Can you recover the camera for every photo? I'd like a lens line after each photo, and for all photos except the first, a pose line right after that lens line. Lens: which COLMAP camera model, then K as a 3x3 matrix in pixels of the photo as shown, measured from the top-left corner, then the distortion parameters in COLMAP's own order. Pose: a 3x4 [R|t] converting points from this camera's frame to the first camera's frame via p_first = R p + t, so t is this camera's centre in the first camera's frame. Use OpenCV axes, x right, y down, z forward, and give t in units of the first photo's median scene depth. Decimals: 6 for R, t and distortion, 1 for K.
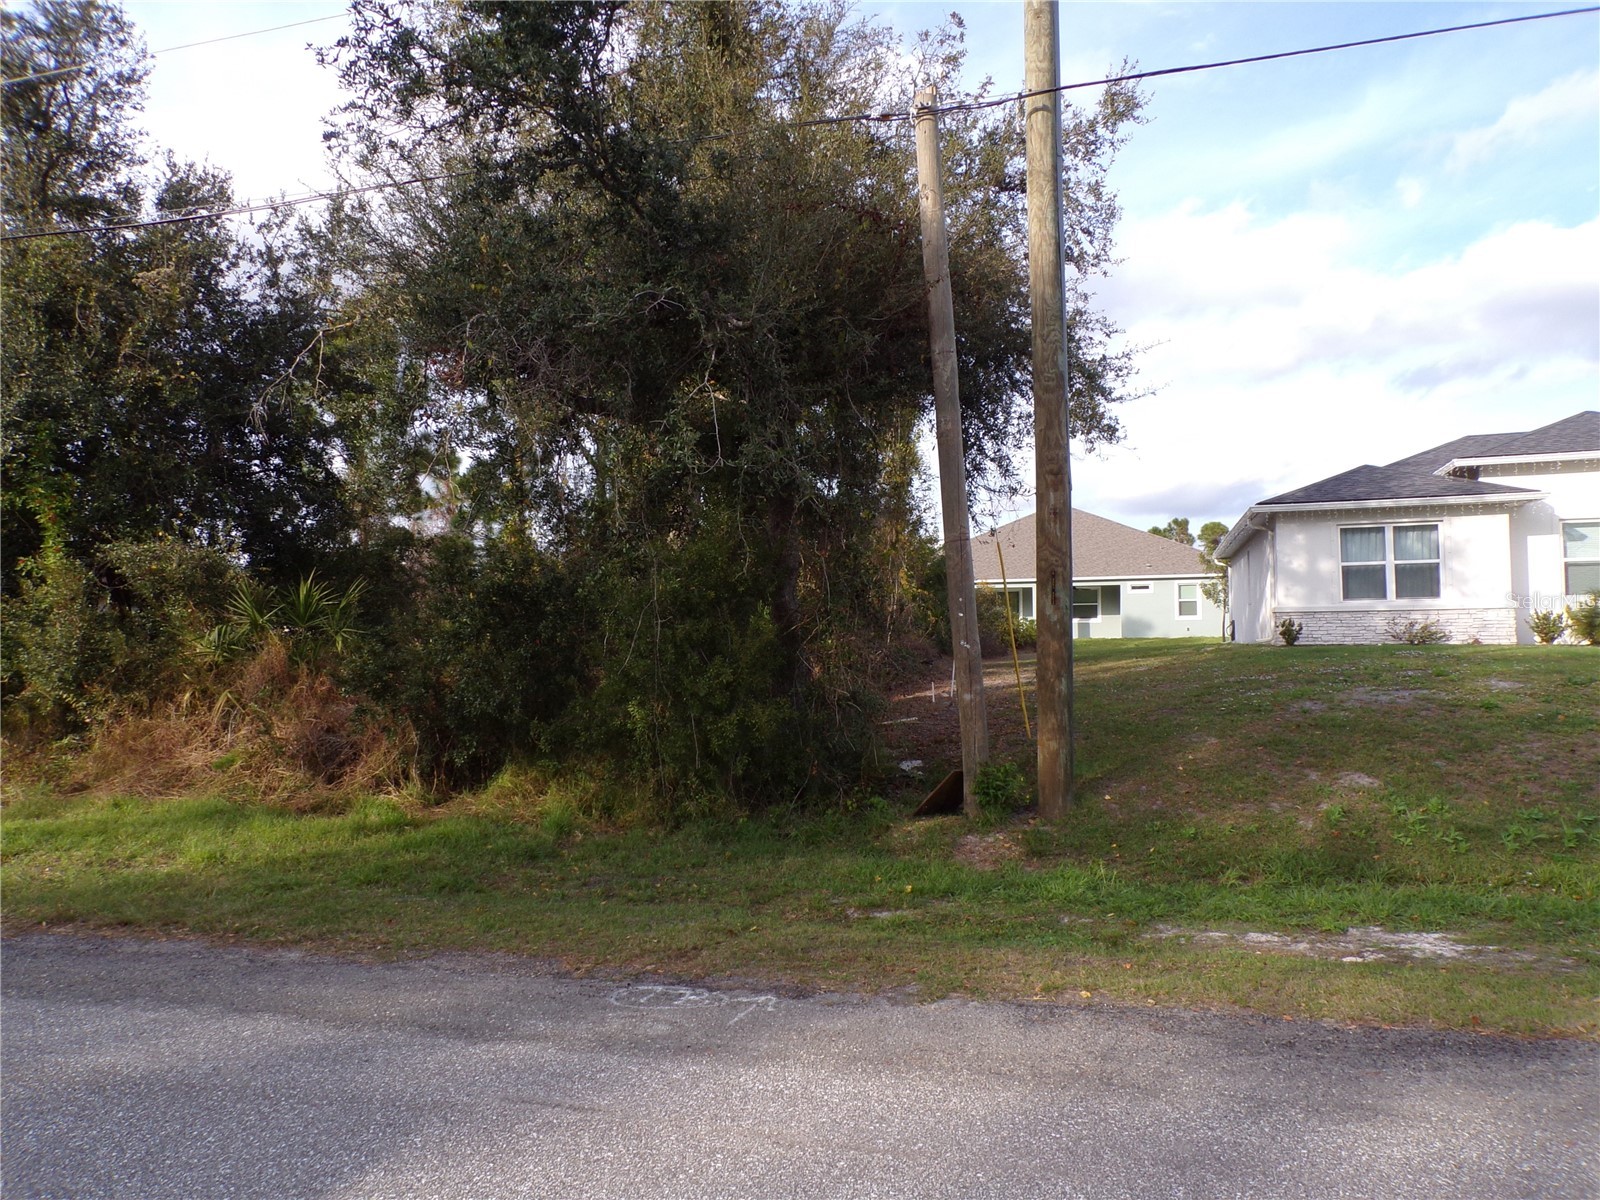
lens RADIAL K [[1078.1, 0, 796.0], [0, 1078.1, 606.8], [0, 0, 1]] dist [-0.023790, 0.025932]
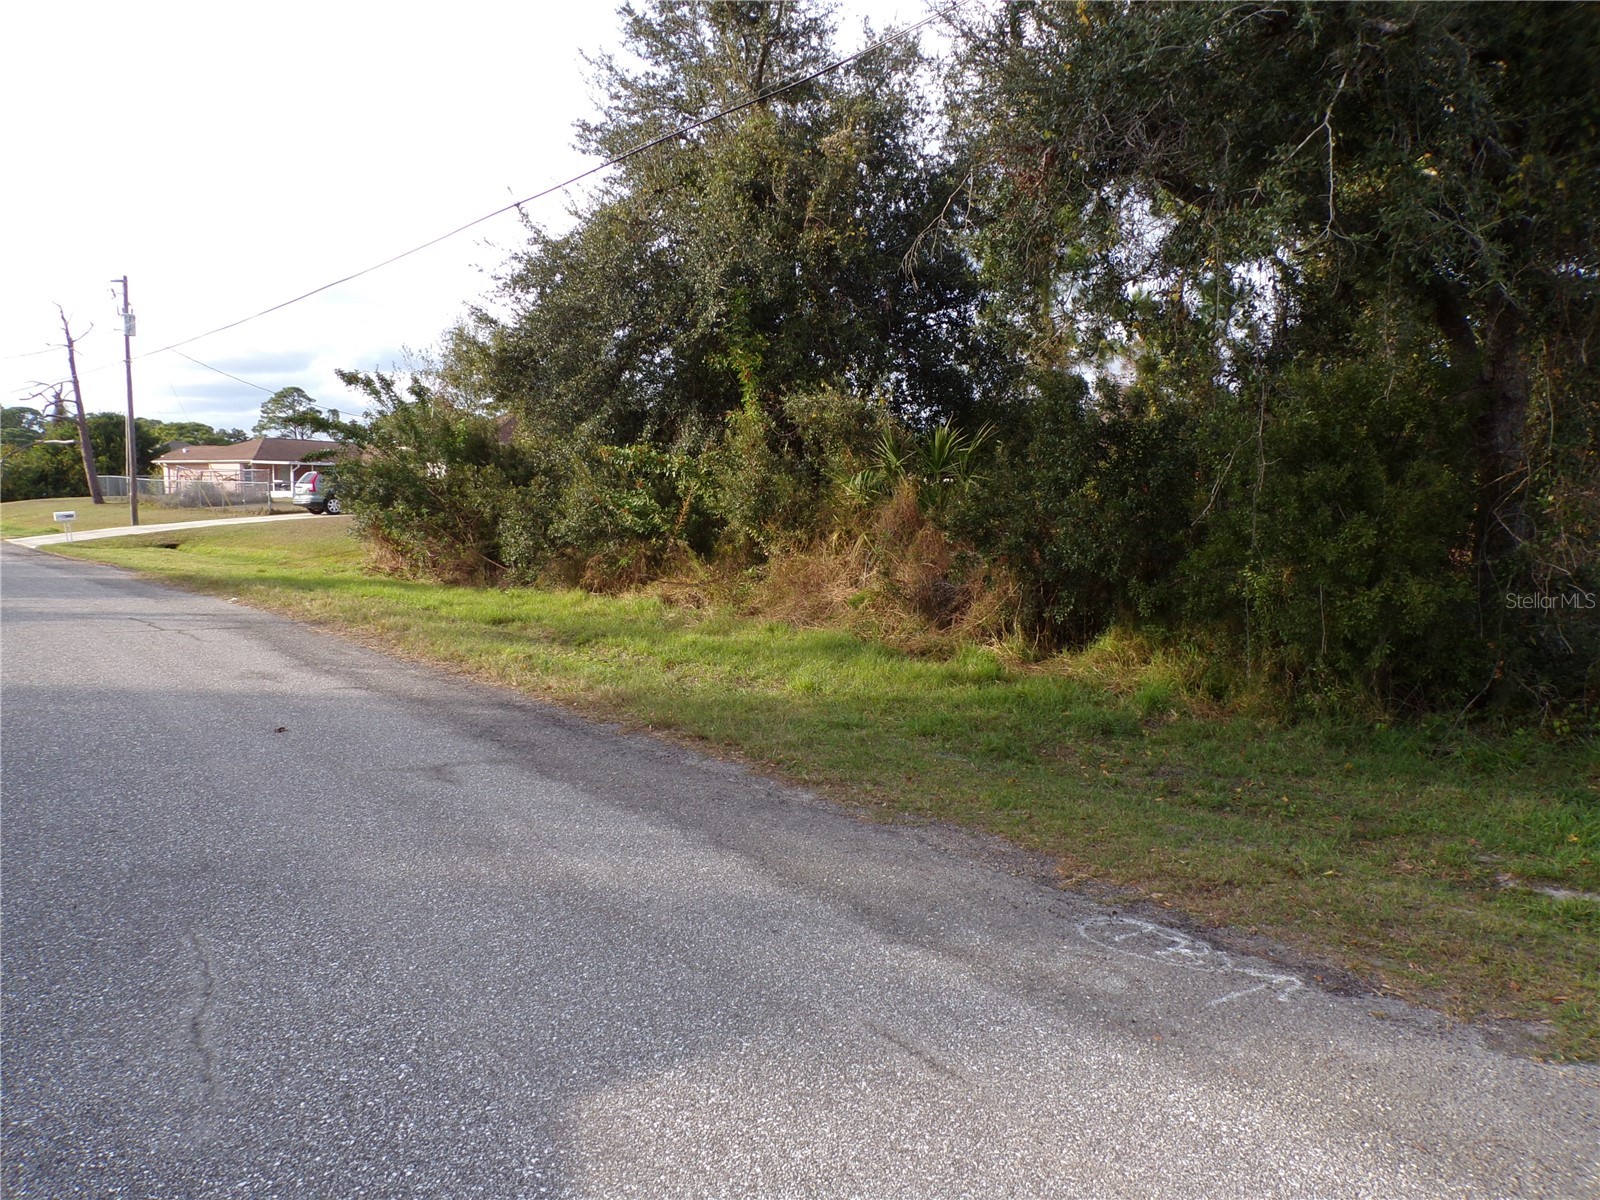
lens RADIAL K [[1078.1, 0, 796.0], [0, 1078.1, 606.8], [0, 0, 1]] dist [-0.023790, 0.025932]
pose [[0.801472, 0.083691, -0.592147, 0.056788], [-0.004623, 0.990997, 0.133805, 0.010569], [0.598015, -0.104504, 0.794643, 0.128916]]
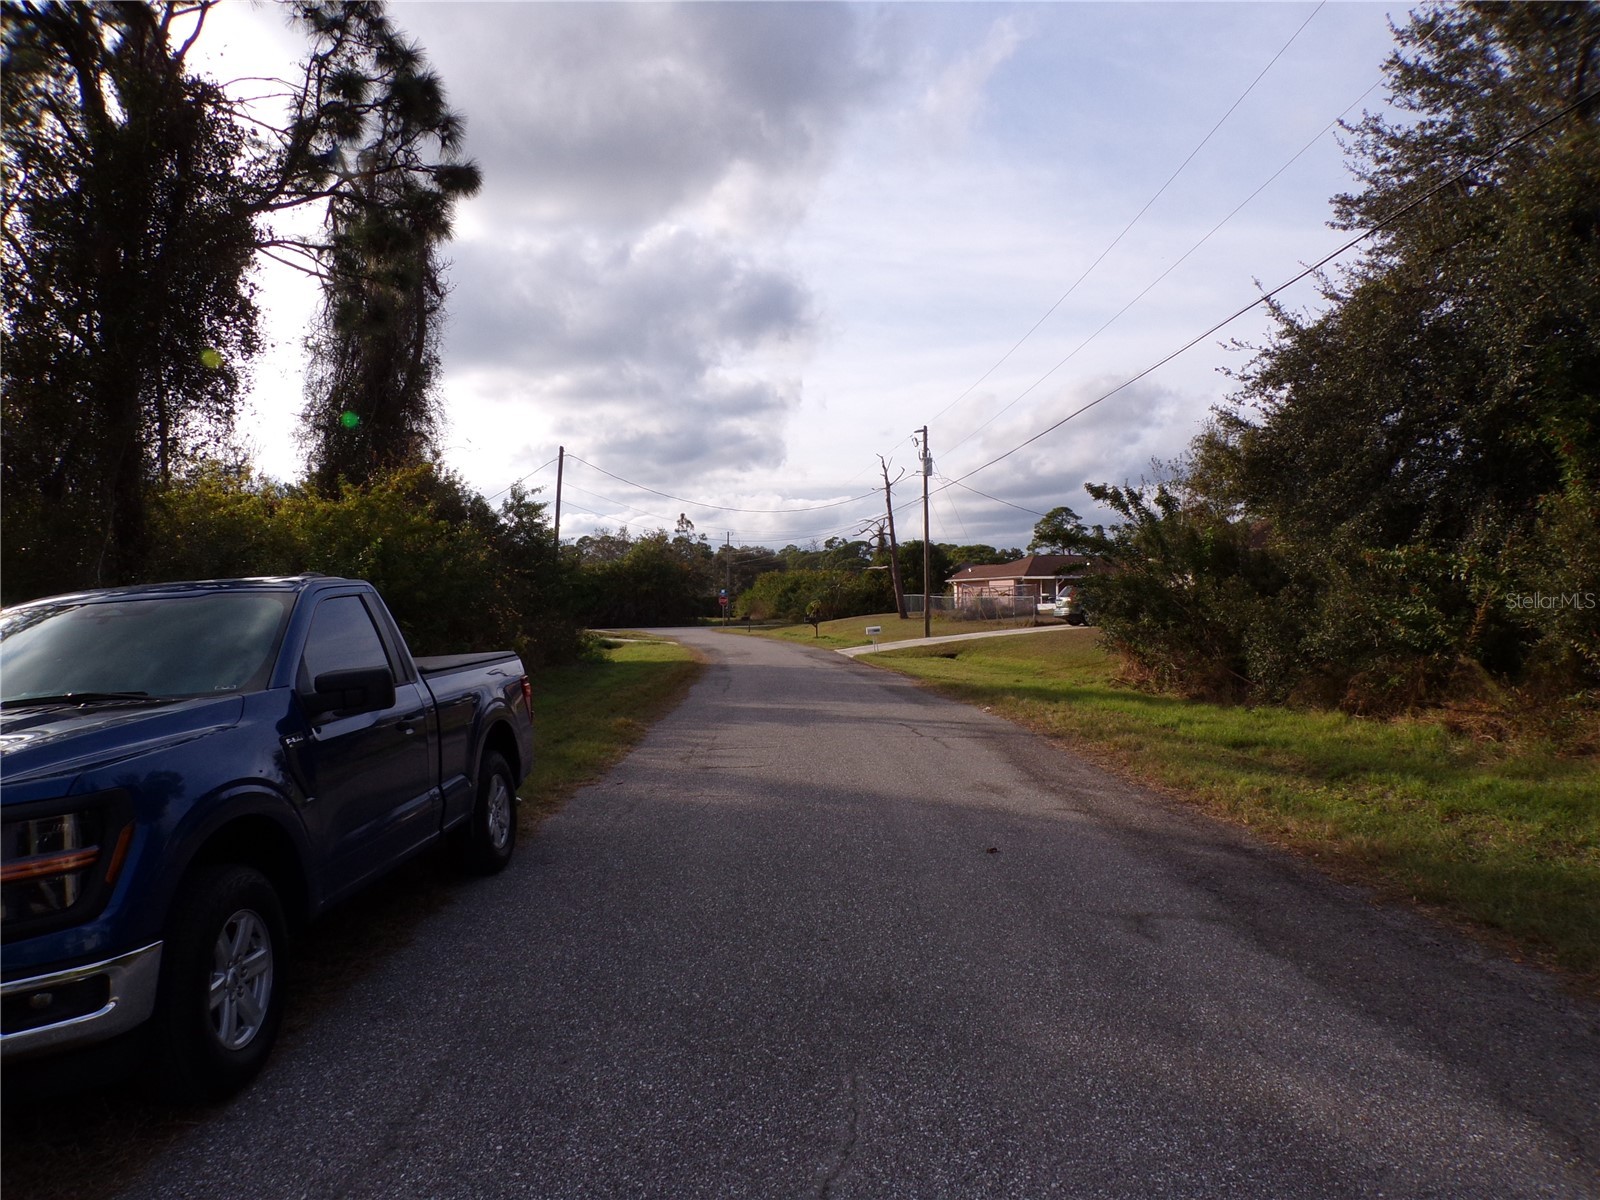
lens RADIAL K [[1078.1, 0, 796.0], [0, 1078.1, 606.8], [0, 0, 1]] dist [-0.023790, 0.025932]
pose [[0.248642, 0.009510, -0.968549, 0.026072], [0.041925, 0.998909, 0.020571, 0.006694], [0.967688, -0.045721, 0.247972, 0.184223]]
